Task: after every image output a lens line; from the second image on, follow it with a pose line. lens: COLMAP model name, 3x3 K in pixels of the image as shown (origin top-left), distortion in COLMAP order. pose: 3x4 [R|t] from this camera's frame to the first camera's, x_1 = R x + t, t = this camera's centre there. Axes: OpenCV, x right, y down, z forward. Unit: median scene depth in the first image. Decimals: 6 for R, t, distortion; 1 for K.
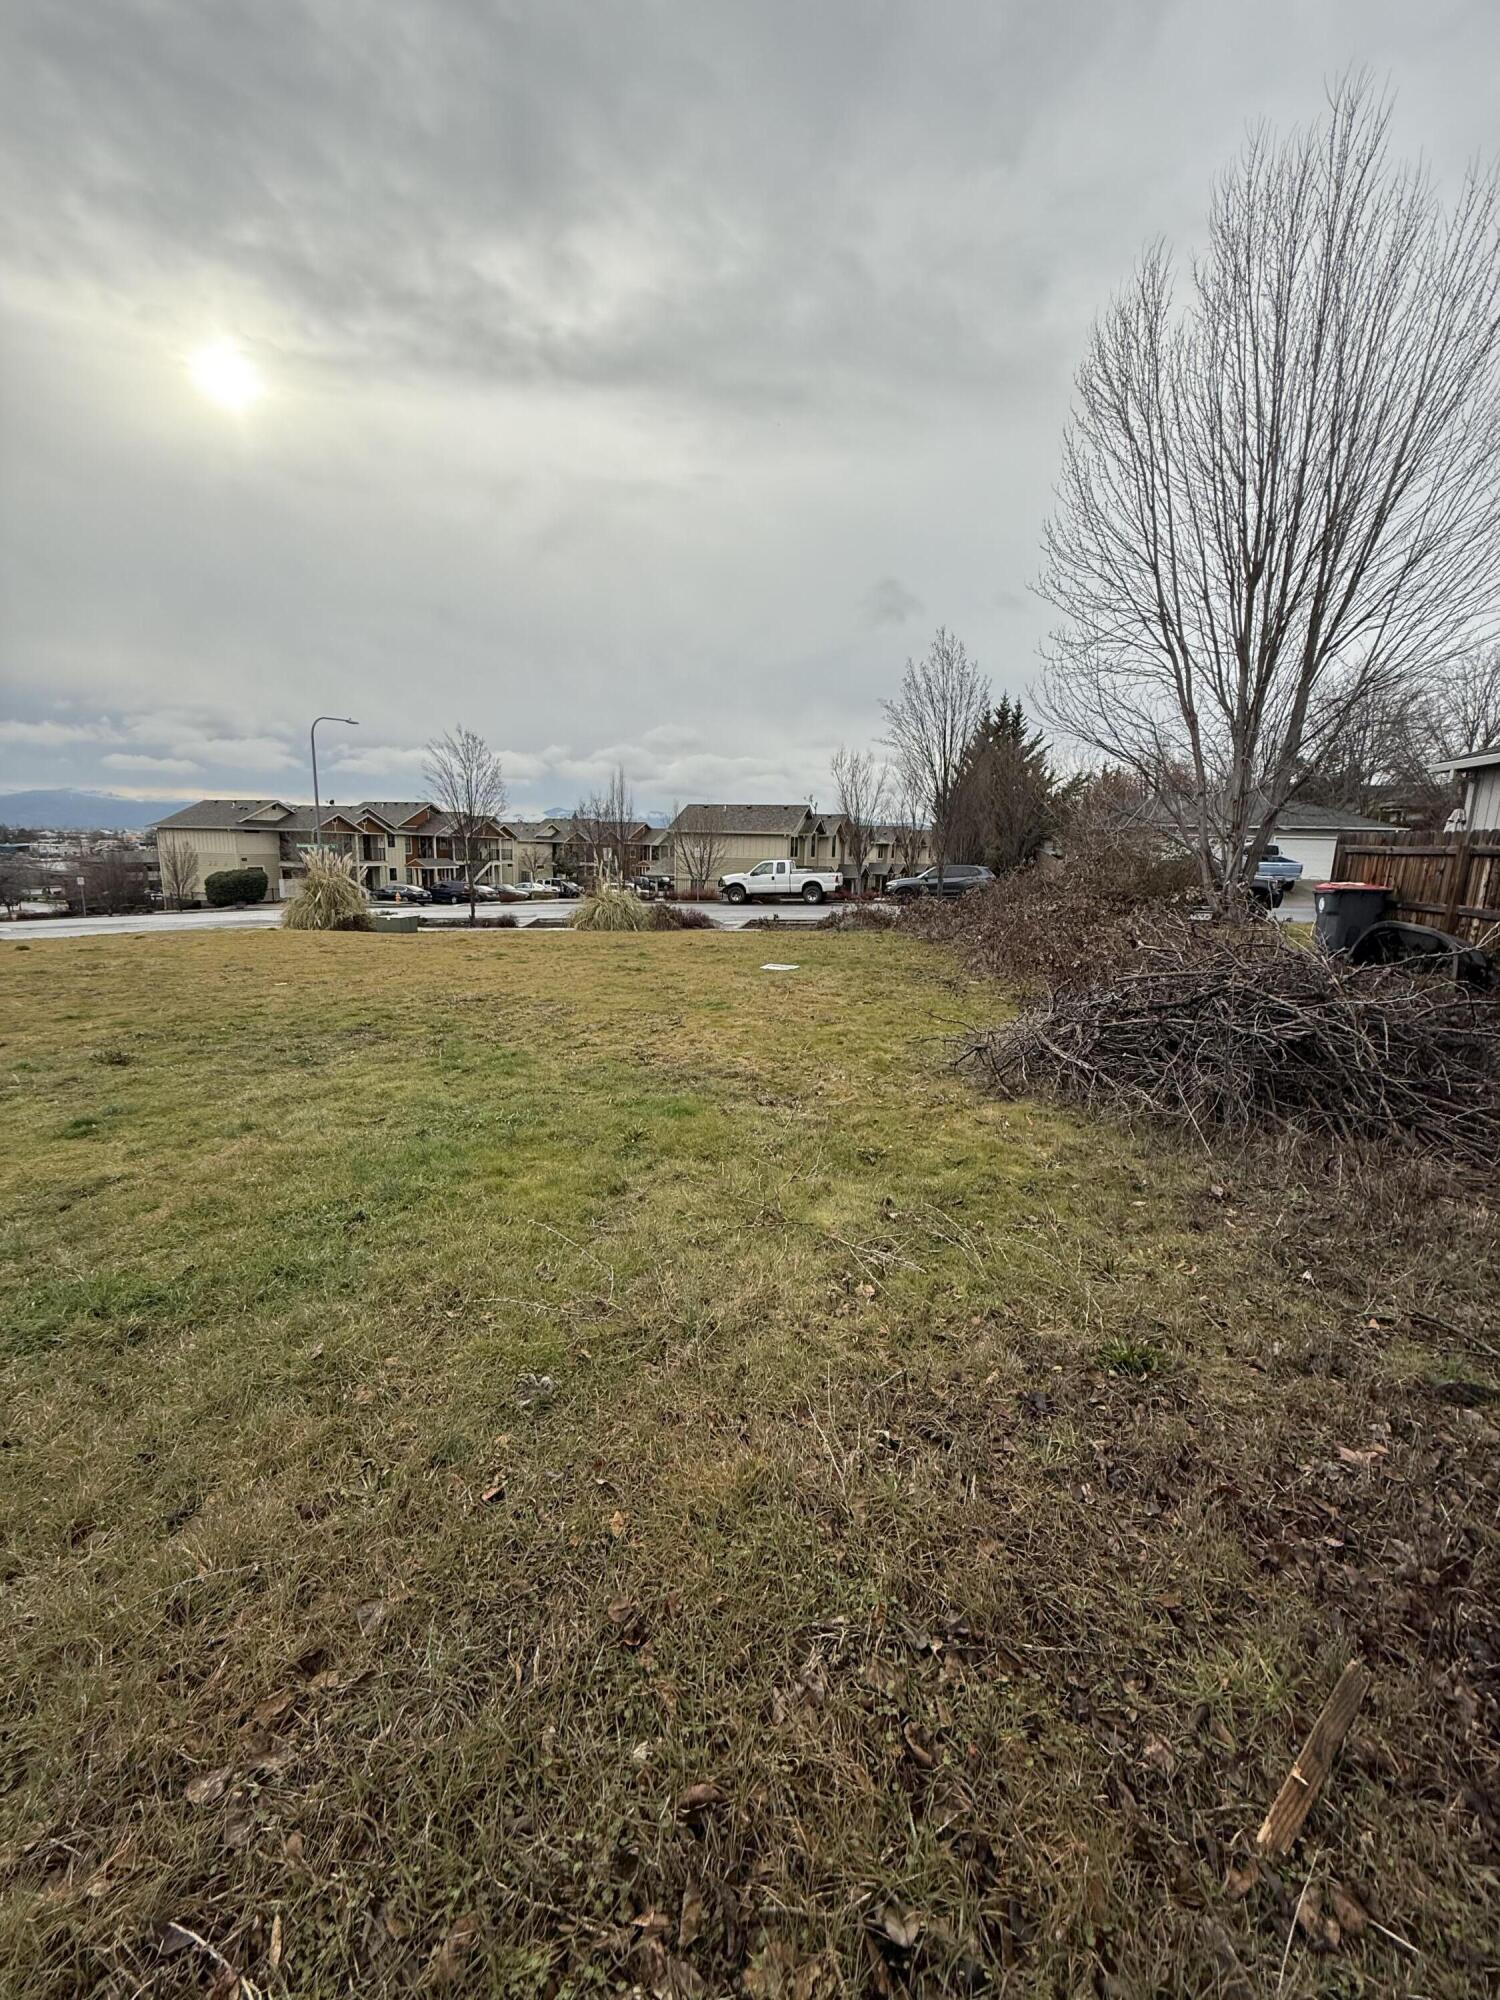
lens RADIAL K [[790.2, 0, 745.1], [0, 790.2, 973.4], [0, 0, 1]] dist [-0.000958, 0.000397]
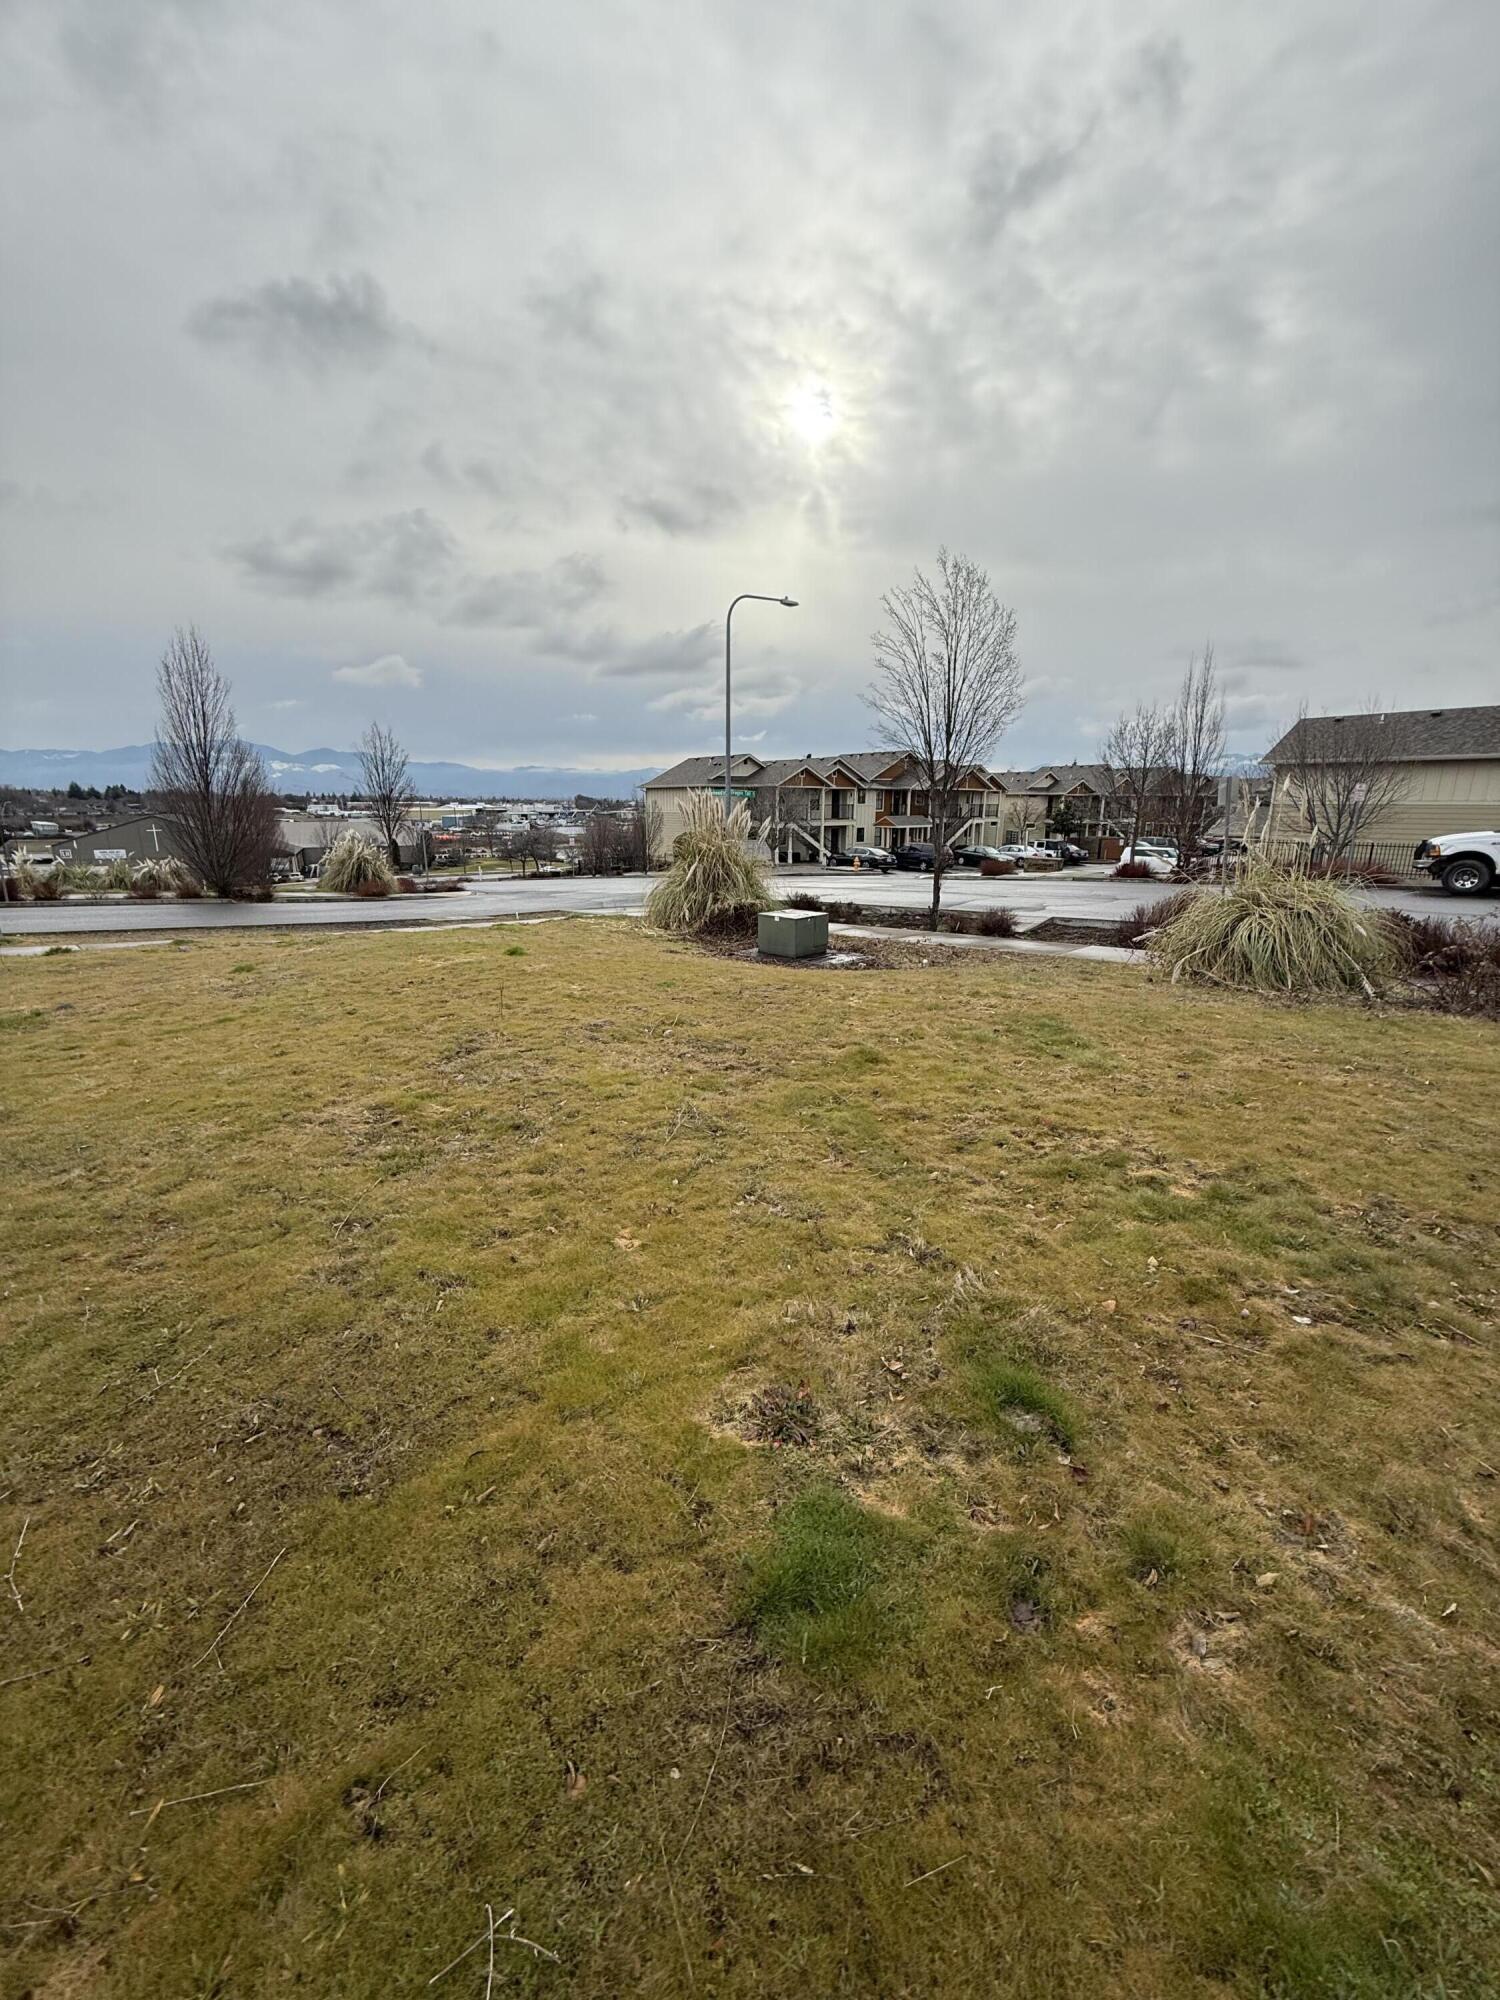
lens RADIAL K [[790.2, 0, 746.2], [0, 790.2, 988.2], [0, 0, 1]] dist [-0.000958, 0.000397]
pose [[0.836634, 0.102801, -0.538029, -0.123926], [-0.066626, 0.994037, 0.086327, -0.046932], [0.543695, -0.036378, 0.838494, 0.377182]]
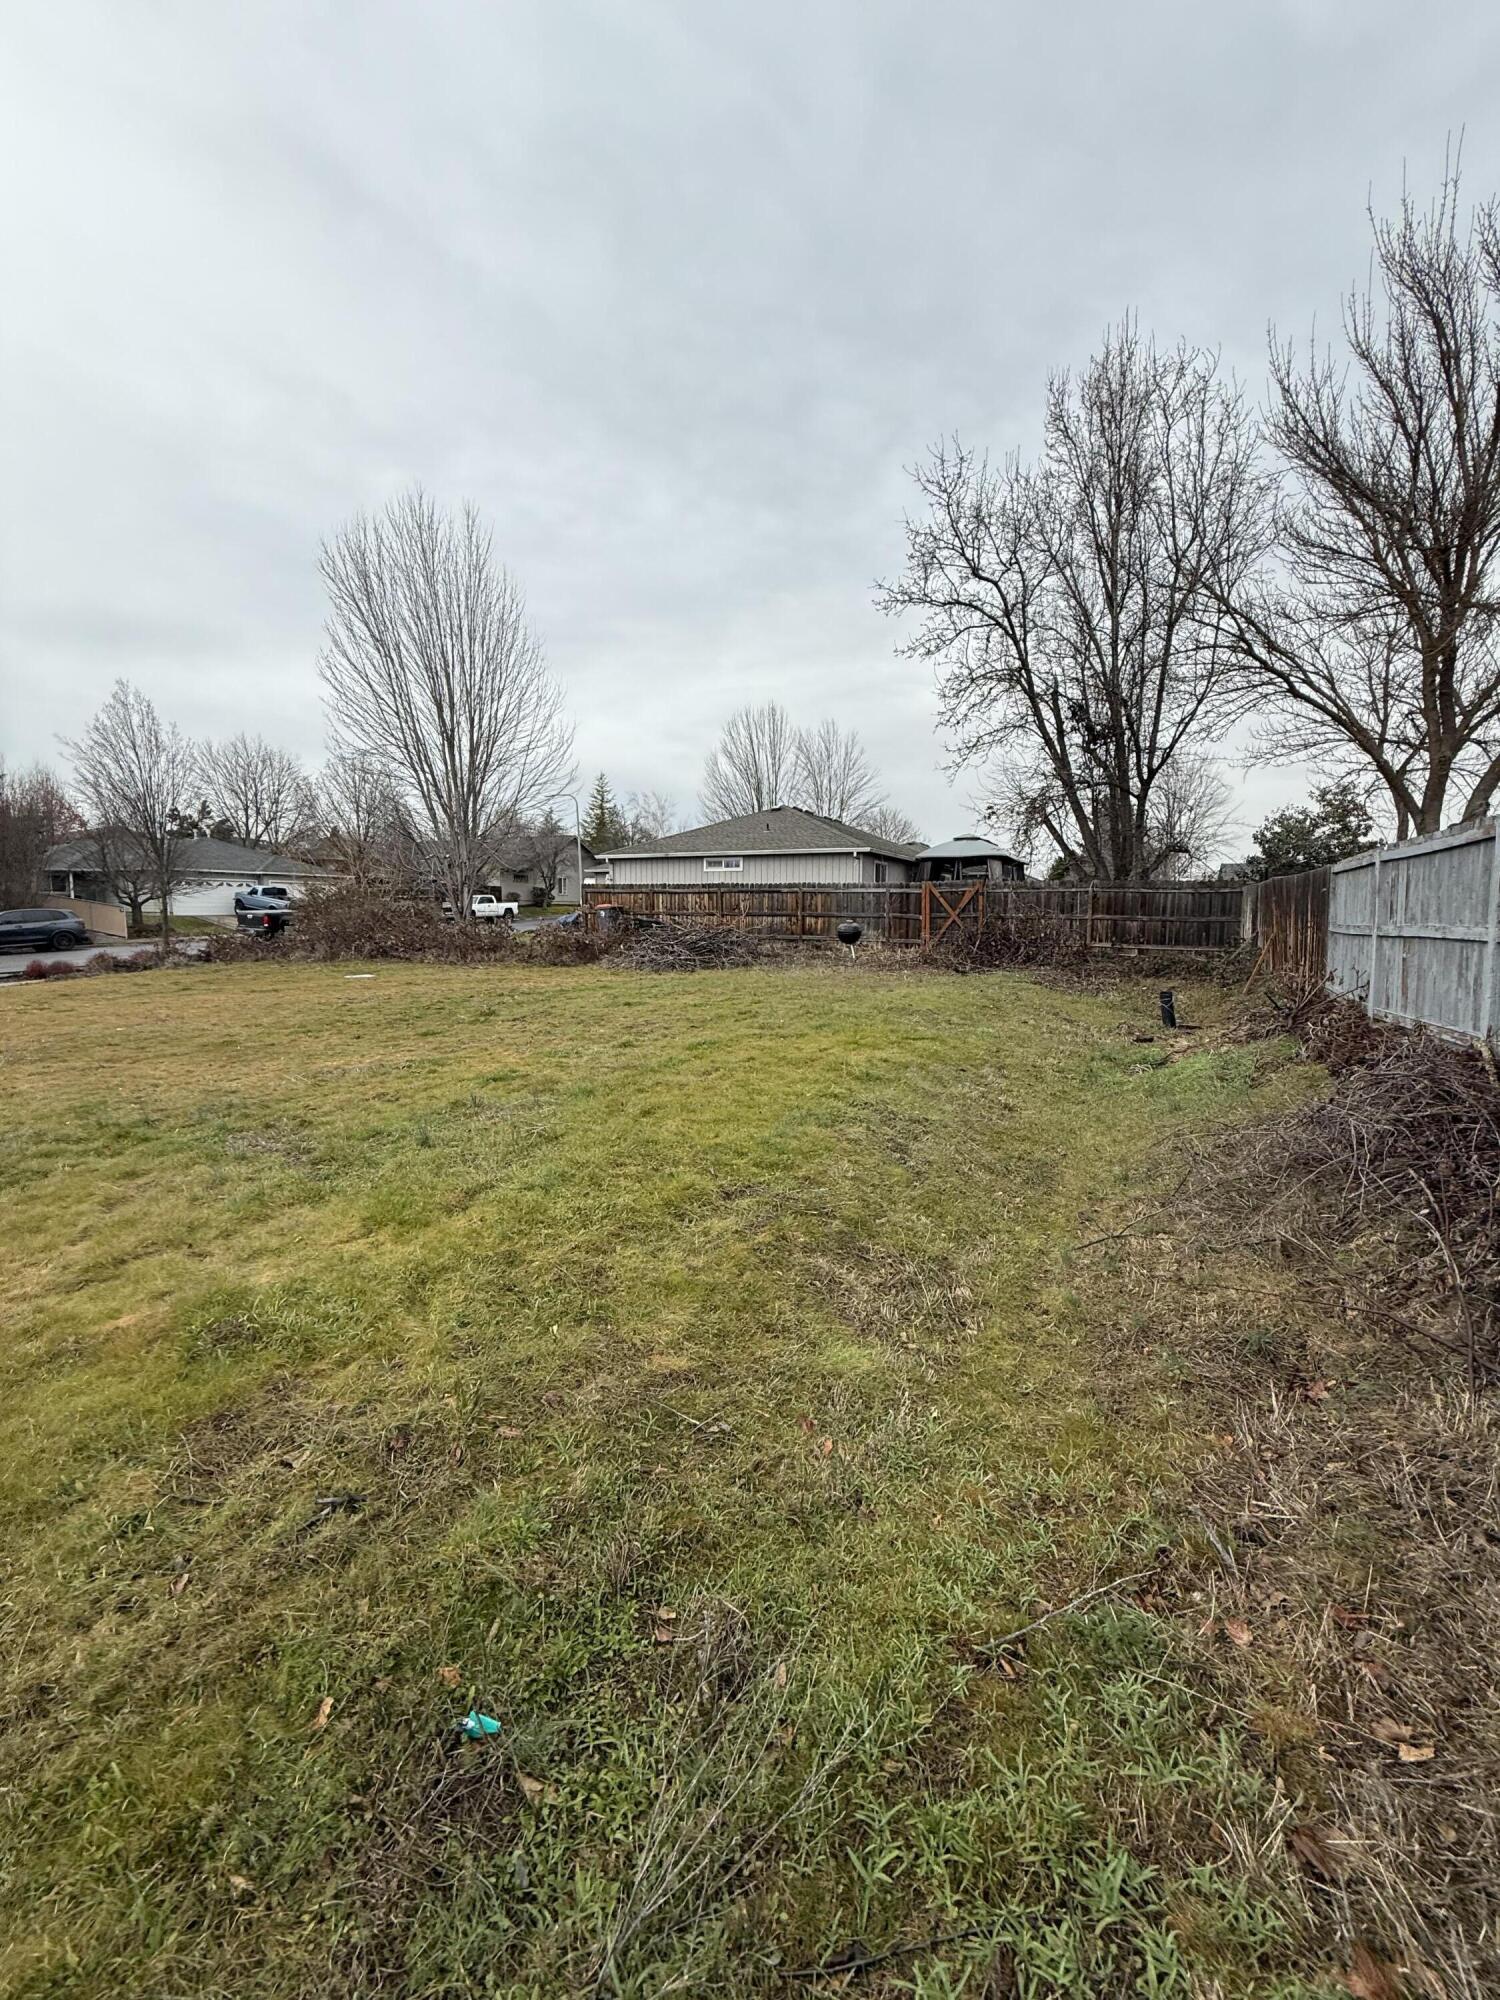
lens RADIAL K [[790.2, 0, 746.0], [0, 790.2, 988.1], [0, 0, 1]] dist [-0.000958, 0.000397]
pose [[0.234079, -0.116533, 0.965208, -0.431675], [0.150760, 0.985132, 0.082377, 0.000082], [-0.960457, 0.126232, 0.248168, 0.006236]]
